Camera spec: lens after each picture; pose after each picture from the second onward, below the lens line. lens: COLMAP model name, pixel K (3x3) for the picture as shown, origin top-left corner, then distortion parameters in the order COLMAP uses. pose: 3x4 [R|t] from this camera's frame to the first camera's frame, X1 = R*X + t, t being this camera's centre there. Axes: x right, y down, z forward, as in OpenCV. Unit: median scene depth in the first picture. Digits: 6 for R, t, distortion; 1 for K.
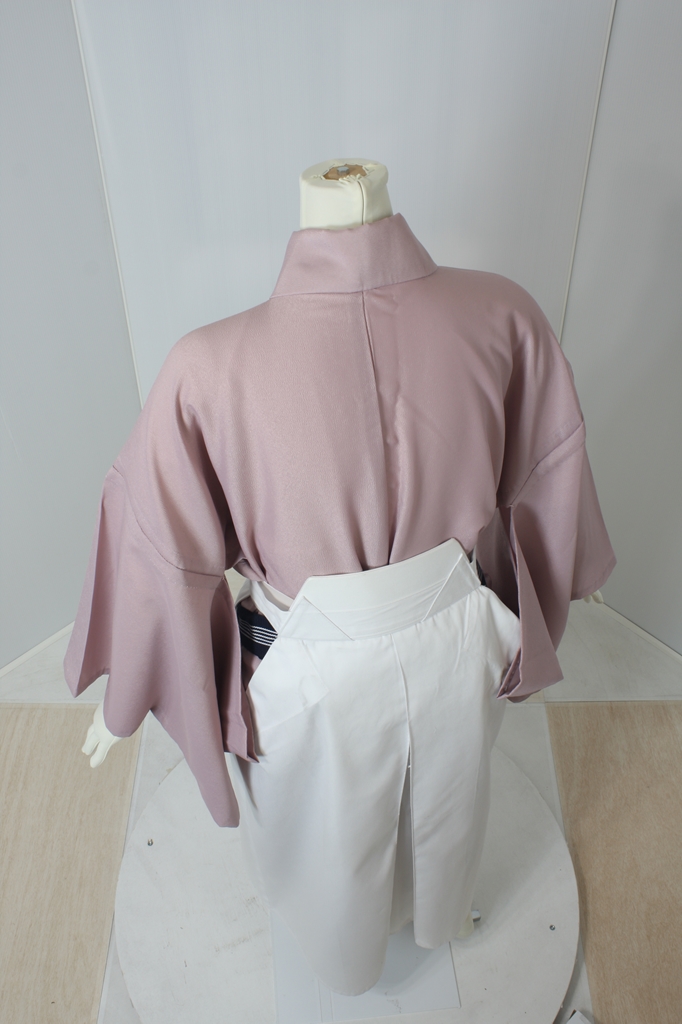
lens RADIAL K [[1005.9, 0, 324.6], [0, 1005.9, 511.3], [0, 0, 1]] dist [-0.092031, 0.011844]
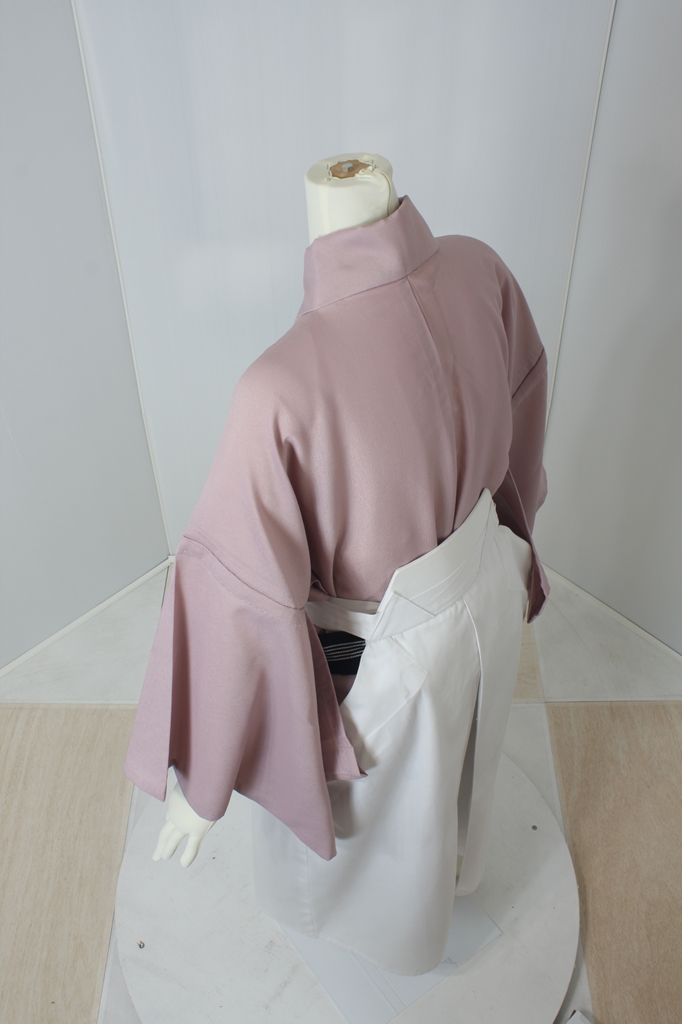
lens RADIAL K [[1005.9, 0, 324.6], [0, 1005.9, 511.3], [0, 0, 1]] dist [-0.092031, 0.011844]
pose [[0.865080, -0.350820, 0.358555, -0.396695], [0.355447, 0.933056, 0.055344, -0.067387], [-0.353968, 0.079570, 0.931867, 0.080525]]
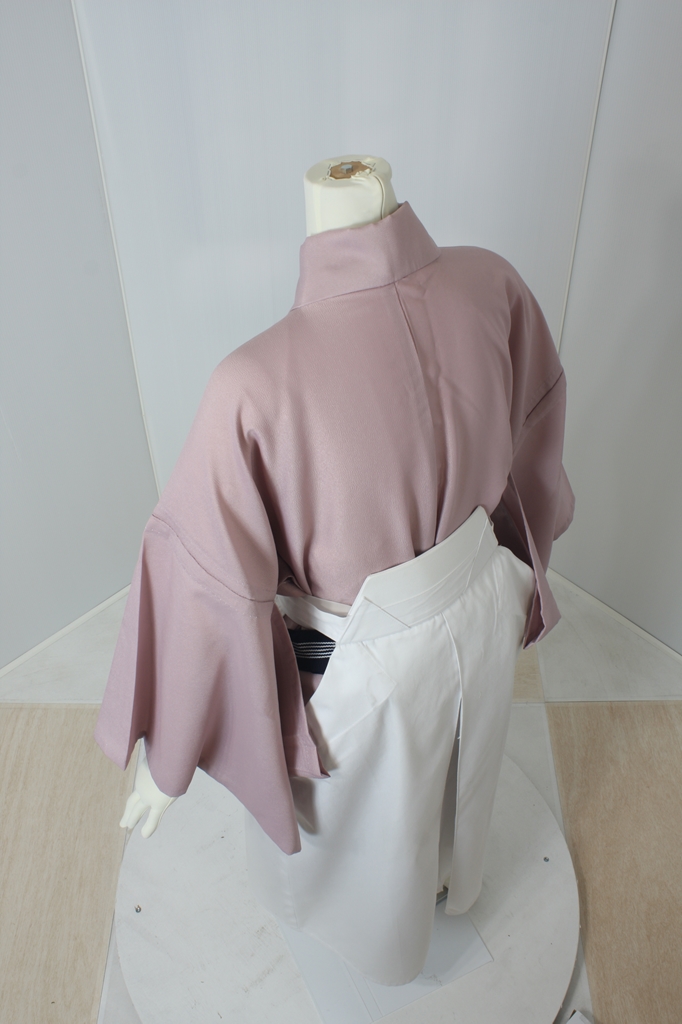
lens RADIAL K [[1005.9, 0, 324.6], [0, 1005.9, 511.3], [0, 0, 1]] dist [-0.092031, 0.011844]
pose [[0.939780, -0.239447, 0.243884, -0.270502], [0.241568, 0.970143, 0.021636, -0.028047], [-0.241783, 0.038581, 0.969563, 0.036797]]
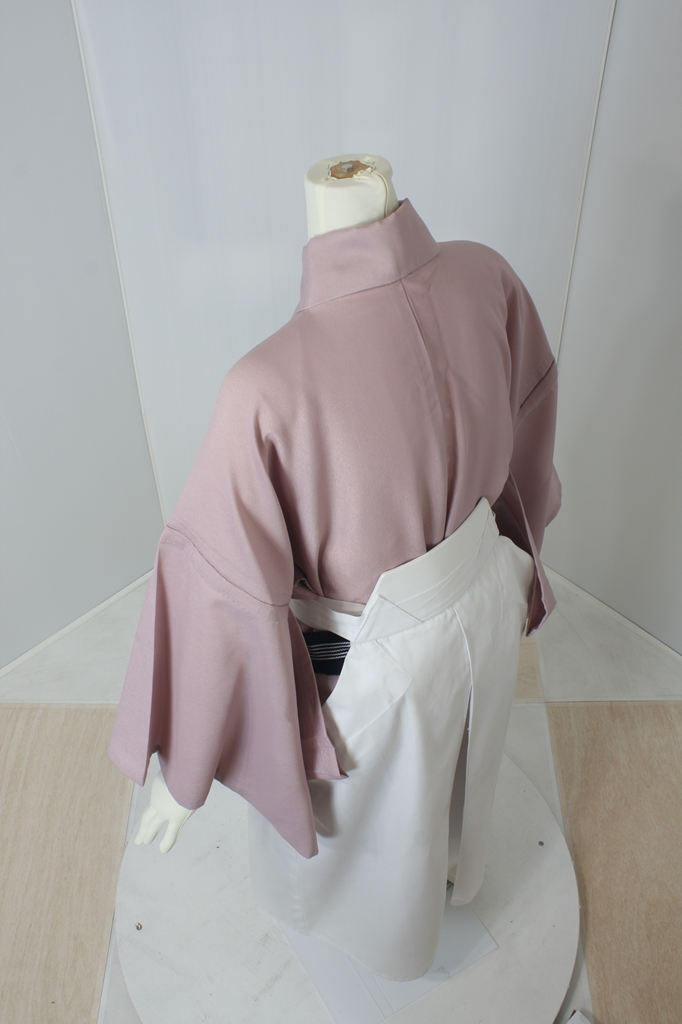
lens RADIAL K [[1005.9, 0, 324.6], [0, 1005.9, 511.3], [0, 0, 1]] dist [-0.092031, 0.011844]
pose [[0.906625, -0.295364, 0.301315, -0.333731], [0.298557, 0.953692, 0.036530, -0.045550], [-0.298152, 0.056841, 0.952825, 0.056472]]
